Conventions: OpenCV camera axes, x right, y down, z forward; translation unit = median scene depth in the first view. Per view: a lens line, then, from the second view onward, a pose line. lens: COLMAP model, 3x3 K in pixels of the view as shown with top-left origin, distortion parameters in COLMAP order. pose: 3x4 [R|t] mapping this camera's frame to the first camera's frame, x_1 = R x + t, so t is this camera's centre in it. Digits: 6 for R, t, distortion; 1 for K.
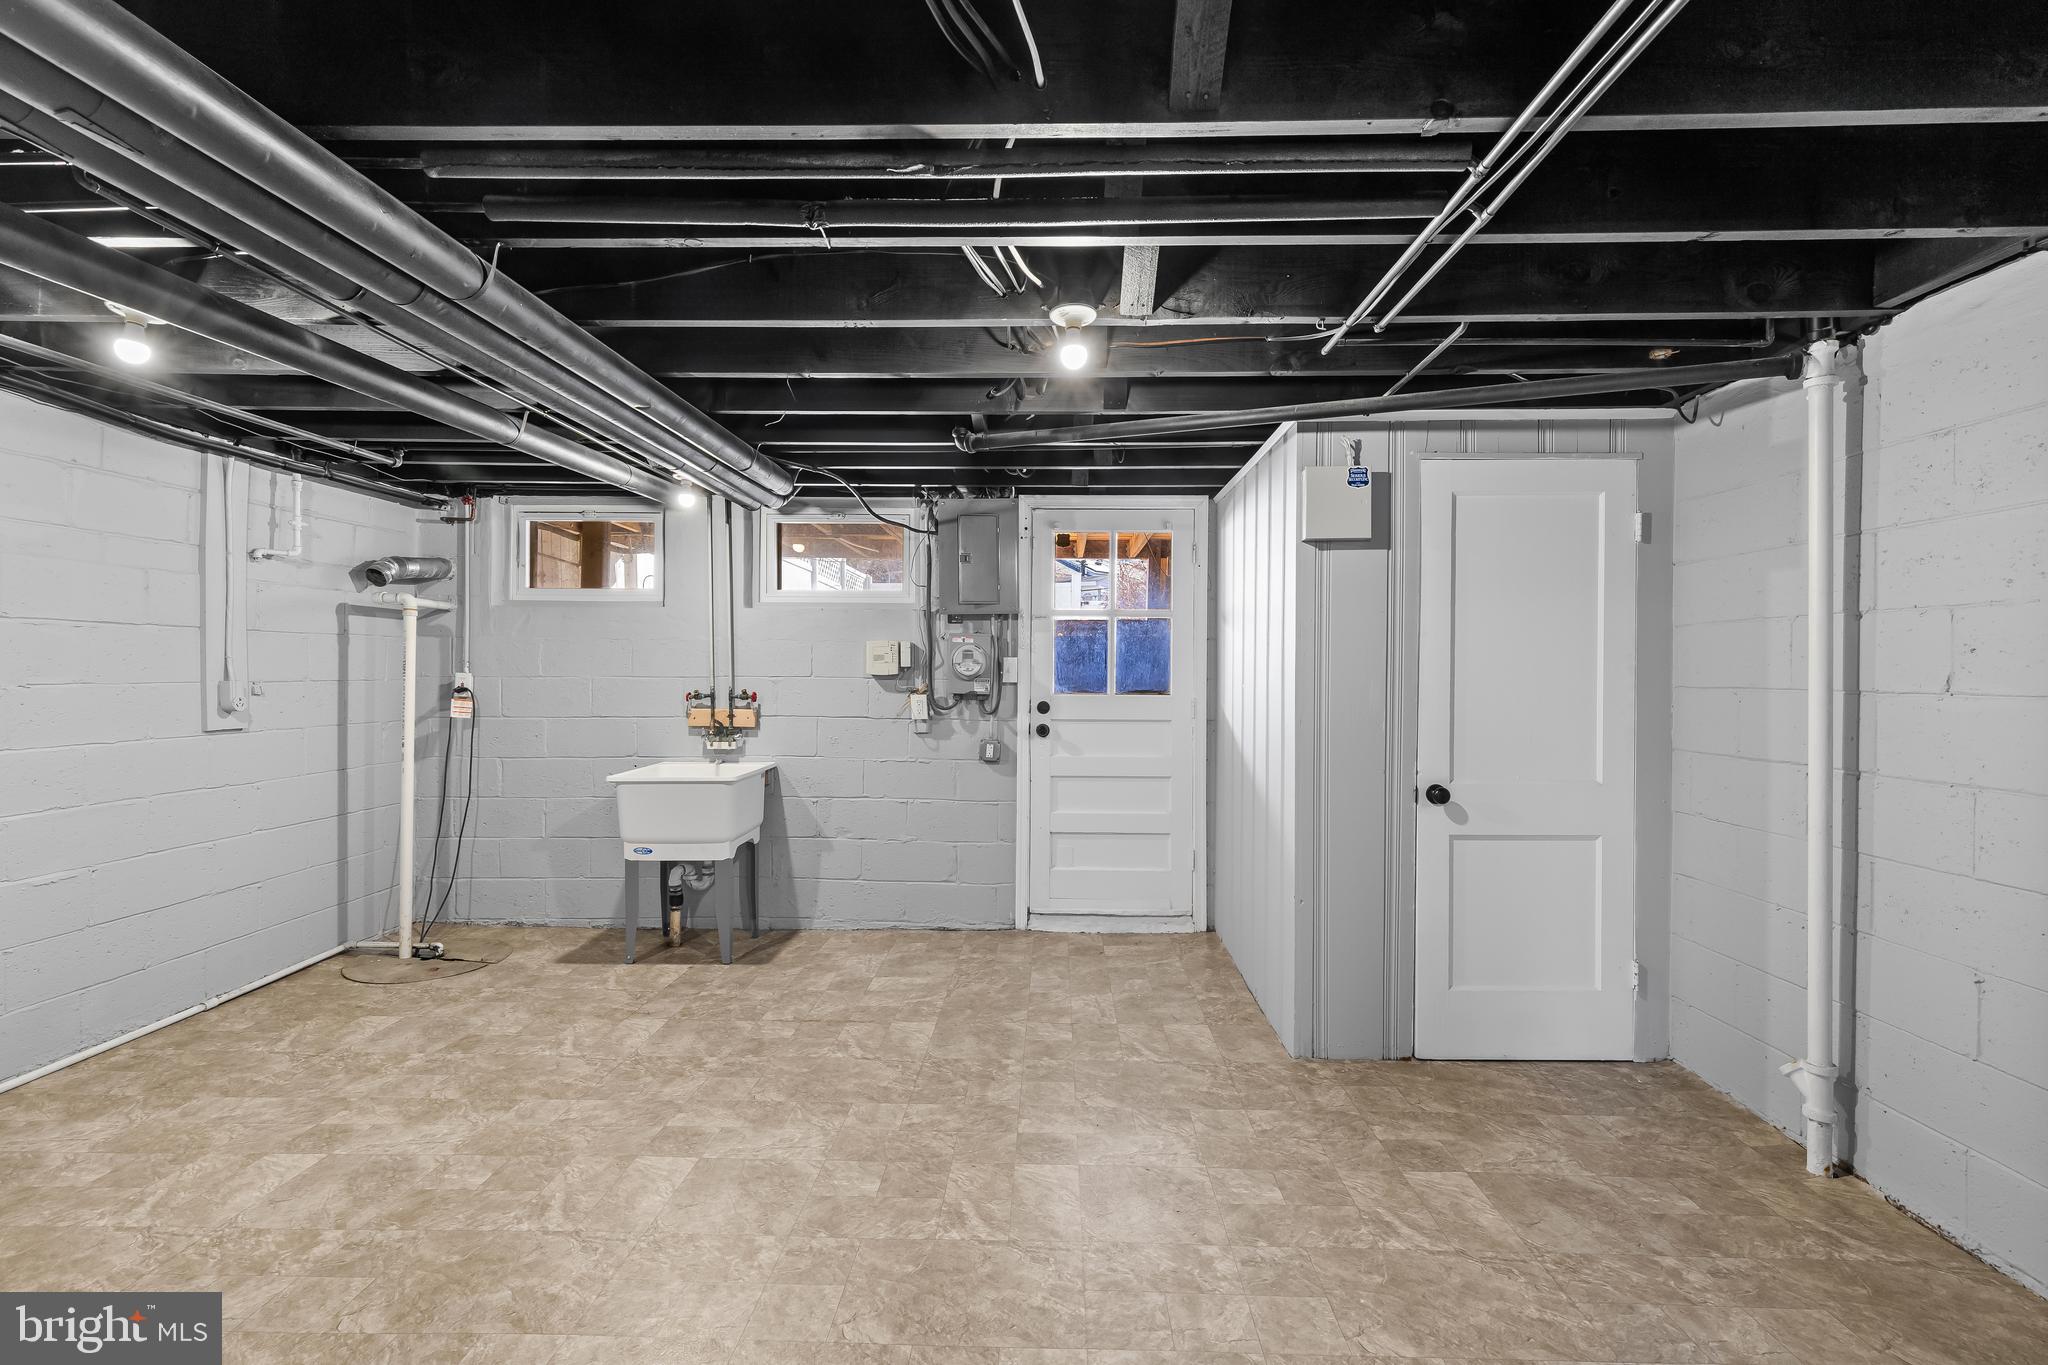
lens RADIAL K [[939.1, 0, 1022.4], [0, 939.1, 659.4], [0, 0, 1]] dist [0.003407, -0.000305]
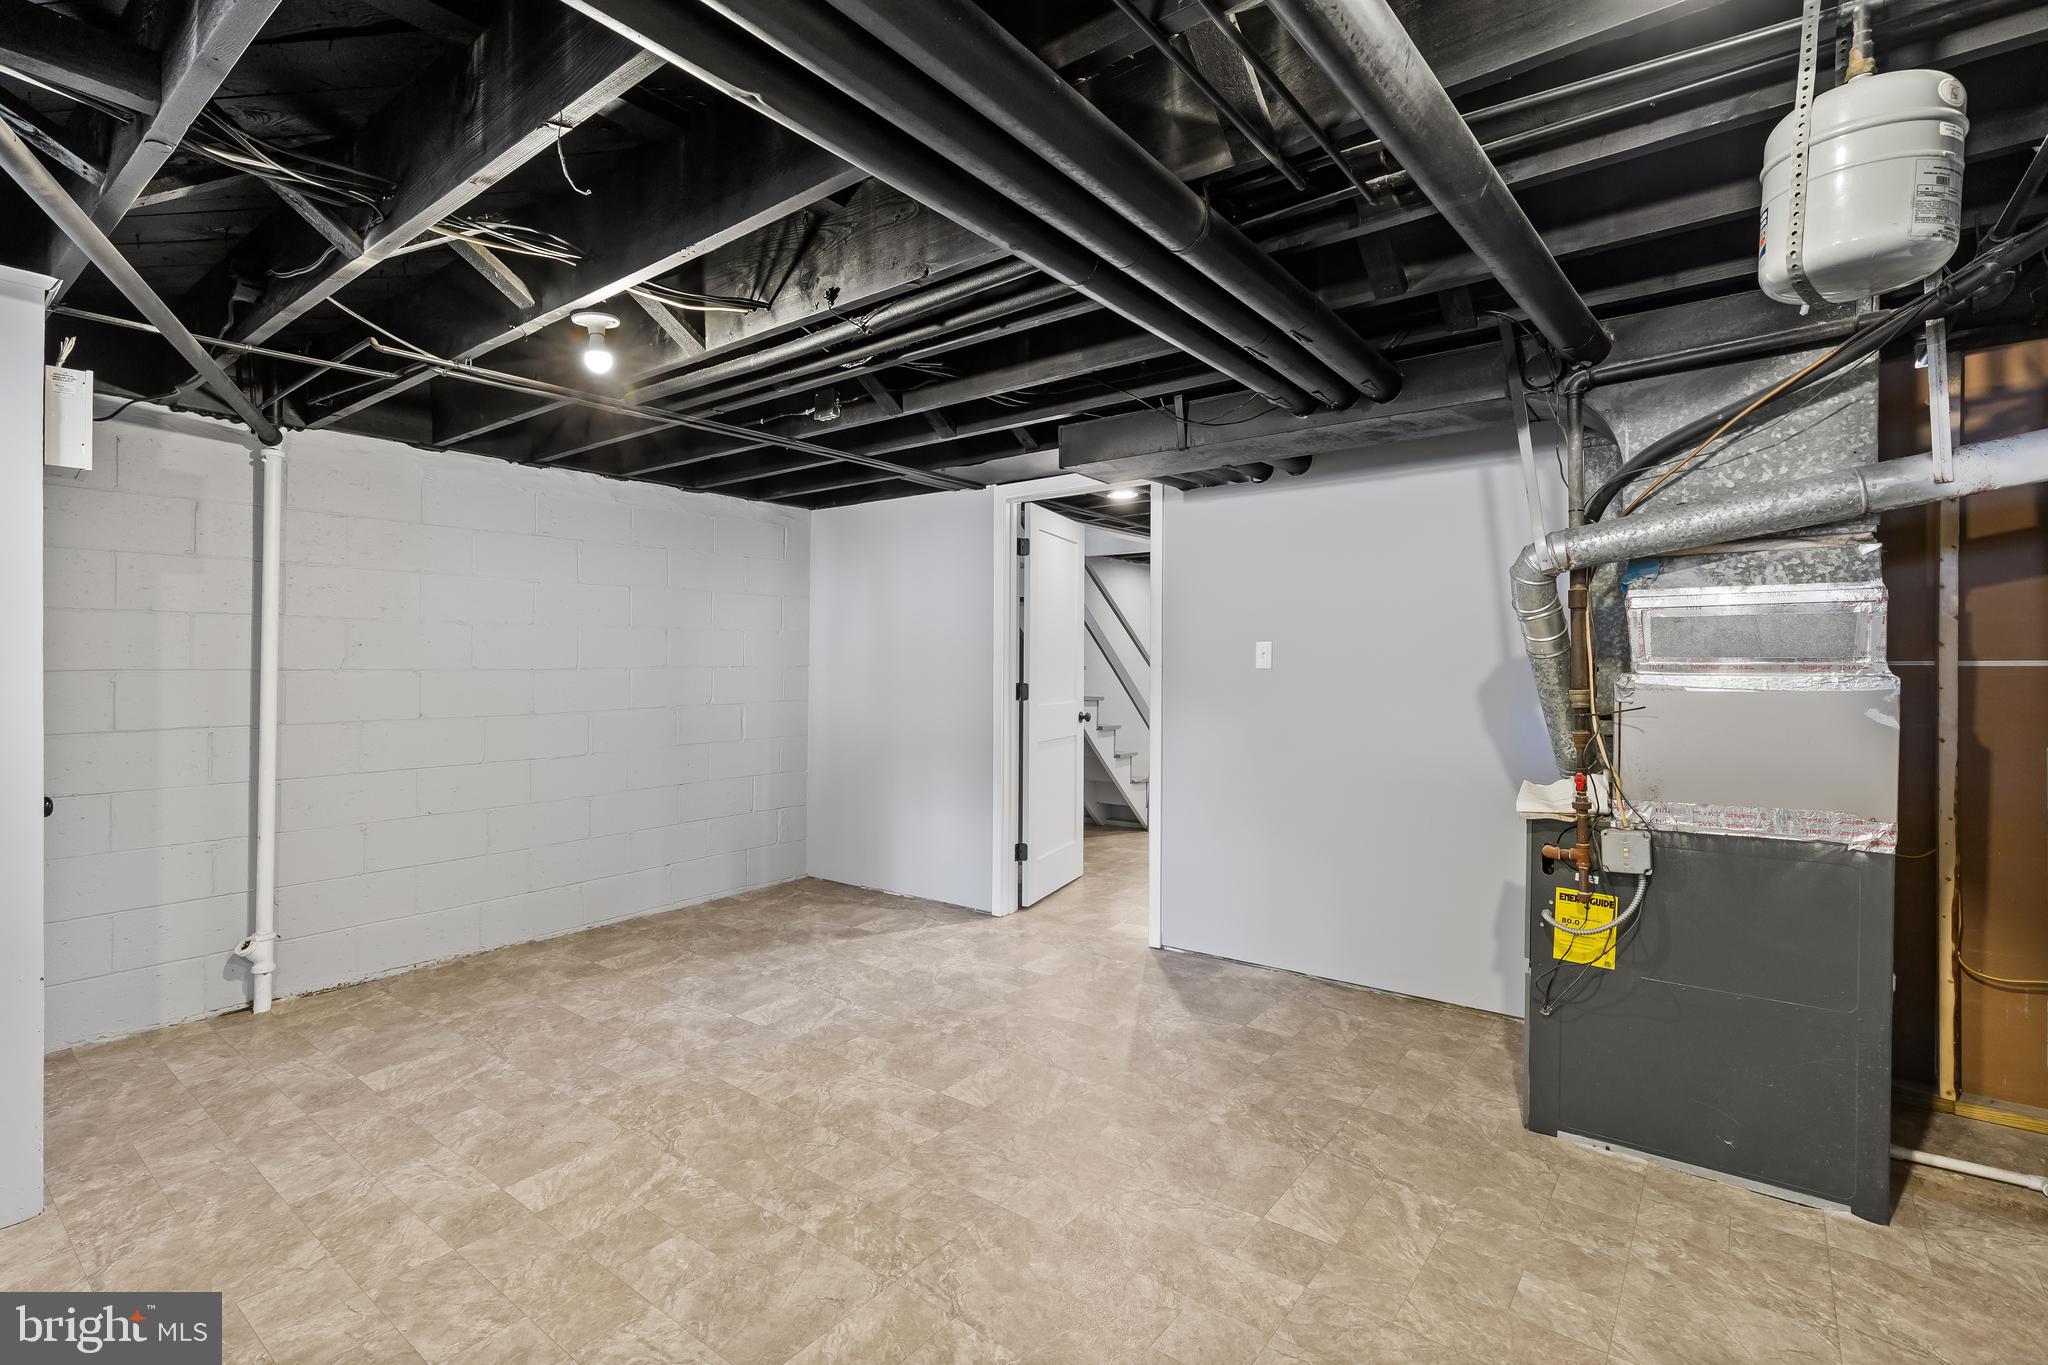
lens RADIAL K [[939.1, 0, 1022.4], [0, 939.1, 659.4], [0, 0, 1]] dist [0.003407, -0.000305]
pose [[-0.813590, 0.000797, 0.581438, -0.931894], [-0.010920, 0.999802, -0.016650, 0.025484], [-0.581336, -0.019895, -0.813420, 1.522214]]
